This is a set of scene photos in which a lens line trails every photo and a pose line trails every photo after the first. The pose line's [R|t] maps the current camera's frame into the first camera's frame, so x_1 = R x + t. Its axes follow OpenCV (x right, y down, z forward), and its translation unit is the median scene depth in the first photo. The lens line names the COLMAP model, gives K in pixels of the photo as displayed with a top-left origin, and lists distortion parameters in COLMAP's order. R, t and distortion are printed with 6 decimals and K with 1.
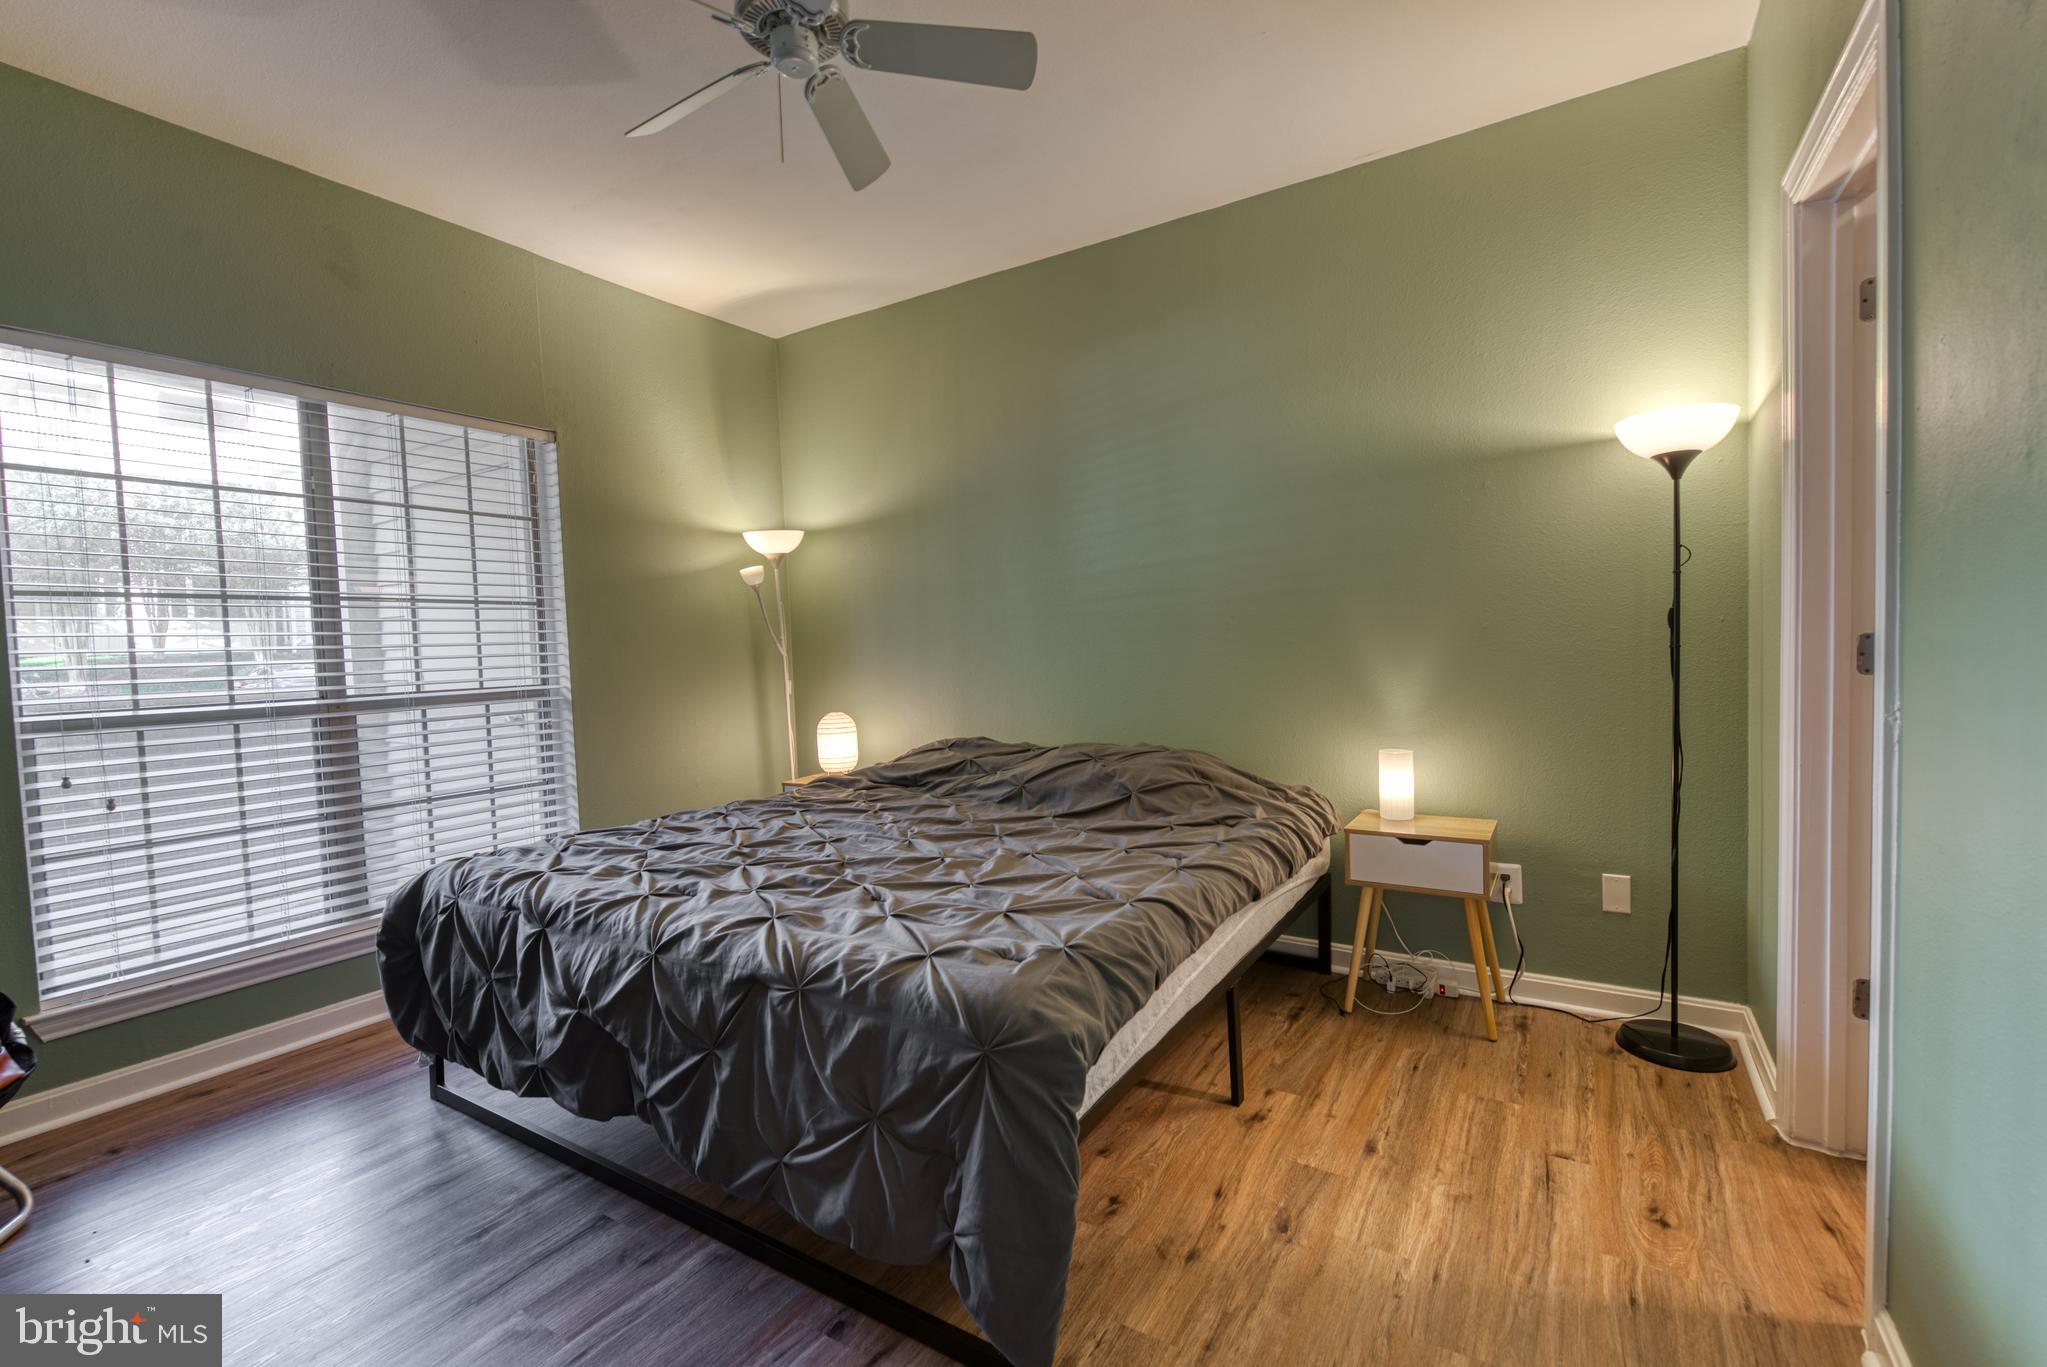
lens RADIAL K [[889.5, 0, 1012.7], [0, 889.5, 686.7], [0, 0, 1]] dist [0.006657, -0.000018]
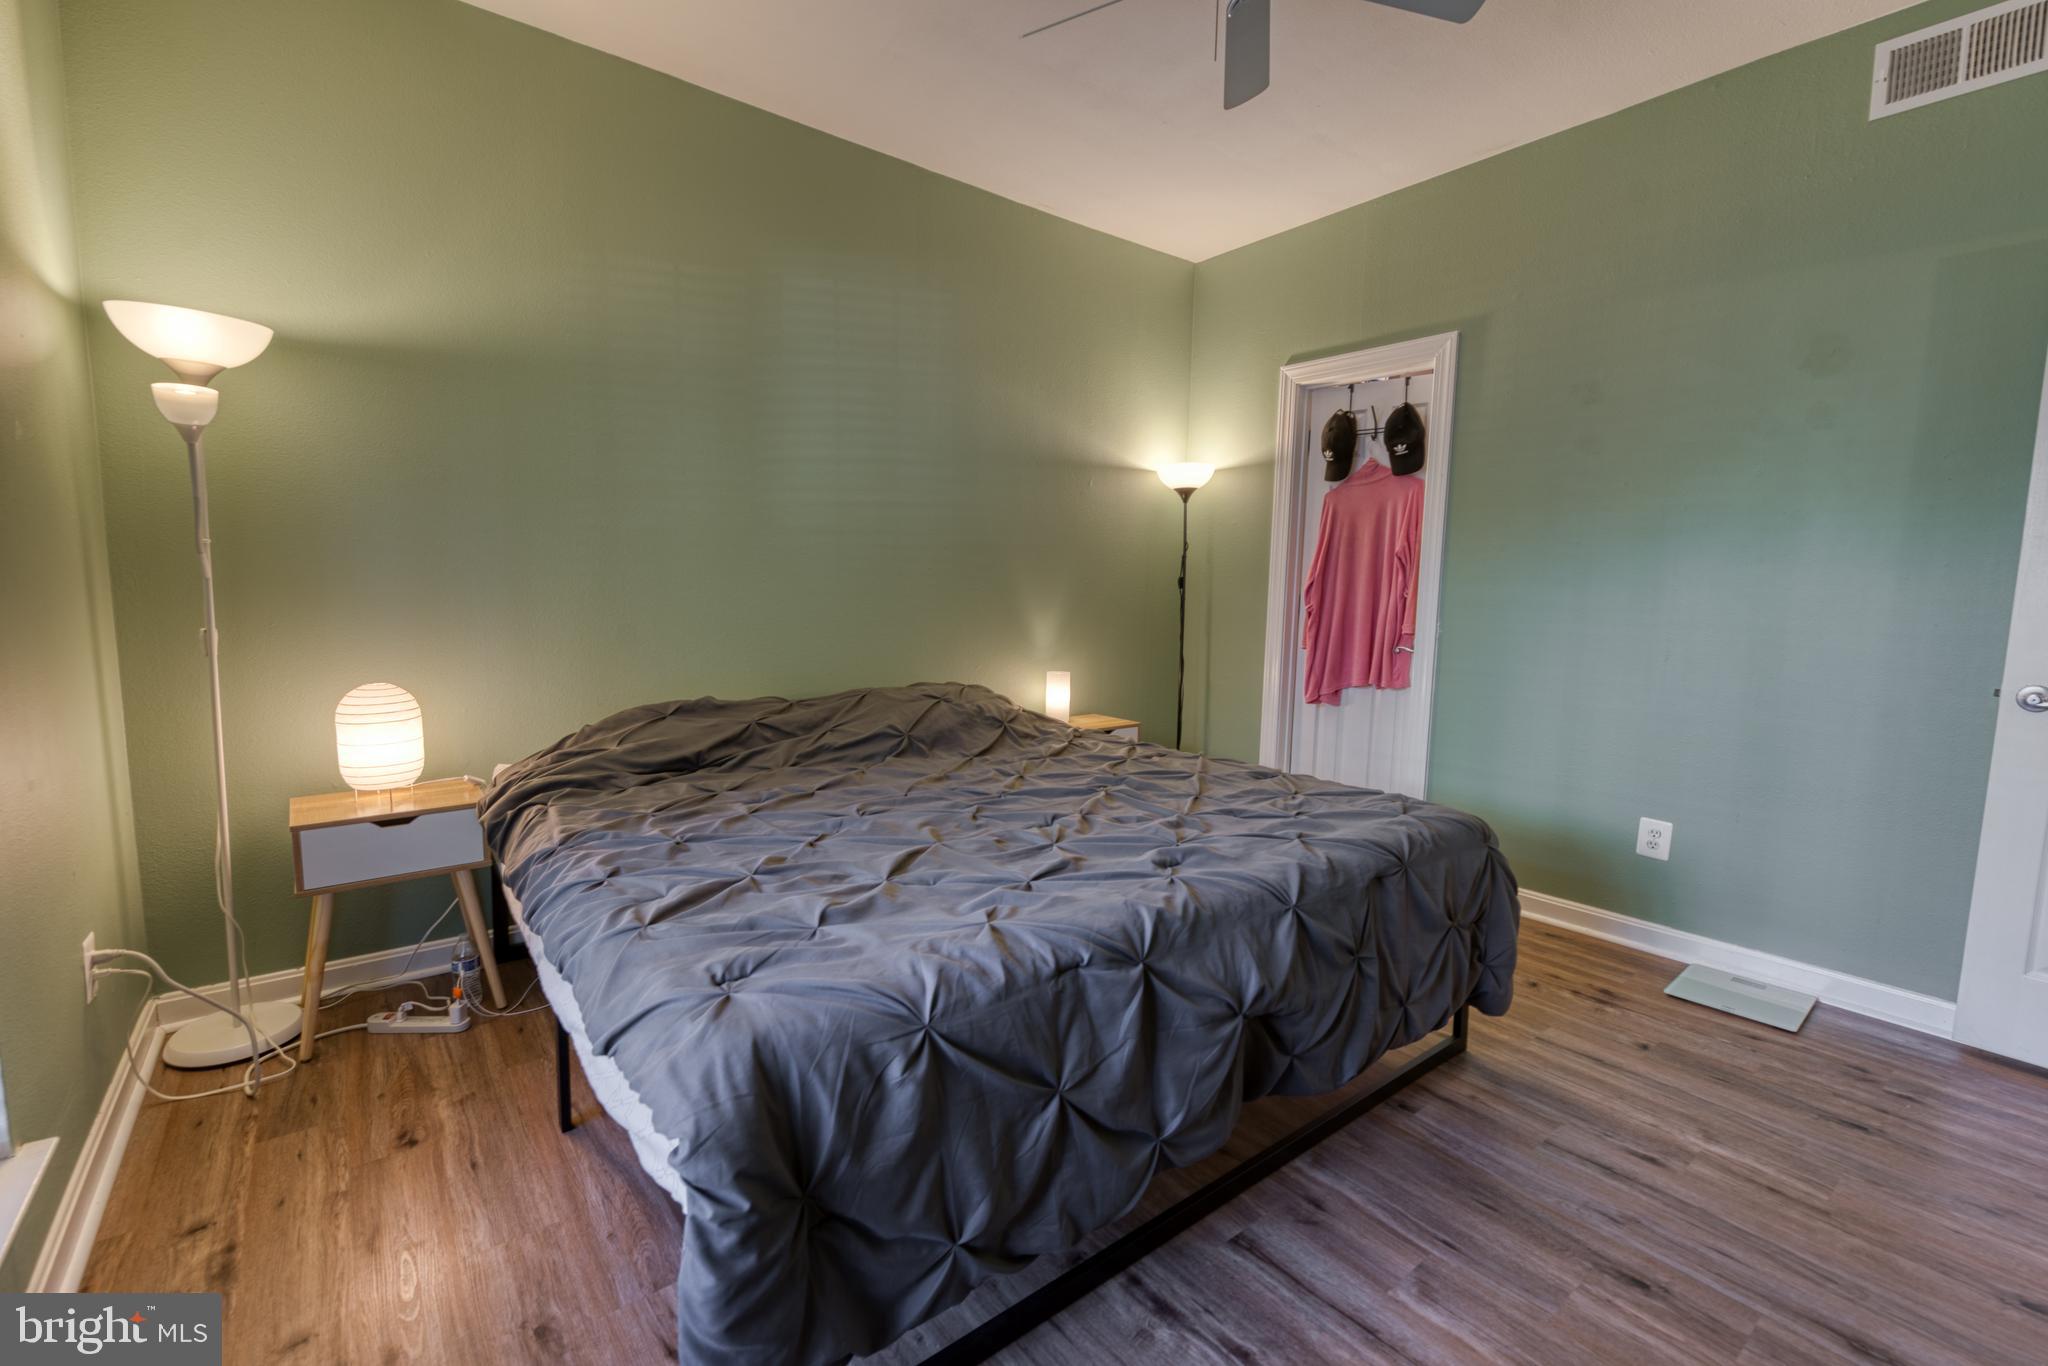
lens RADIAL K [[889.9, 0, 1015.5], [0, 889.9, 676.3], [0, 0, 1]] dist [0.006657, -0.000018]
pose [[0.331516, -0.054910, 0.941850, -0.809629], [0.027084, 0.998447, 0.048676, 0.011128], [-0.943061, 0.009373, 0.332488, 0.571277]]
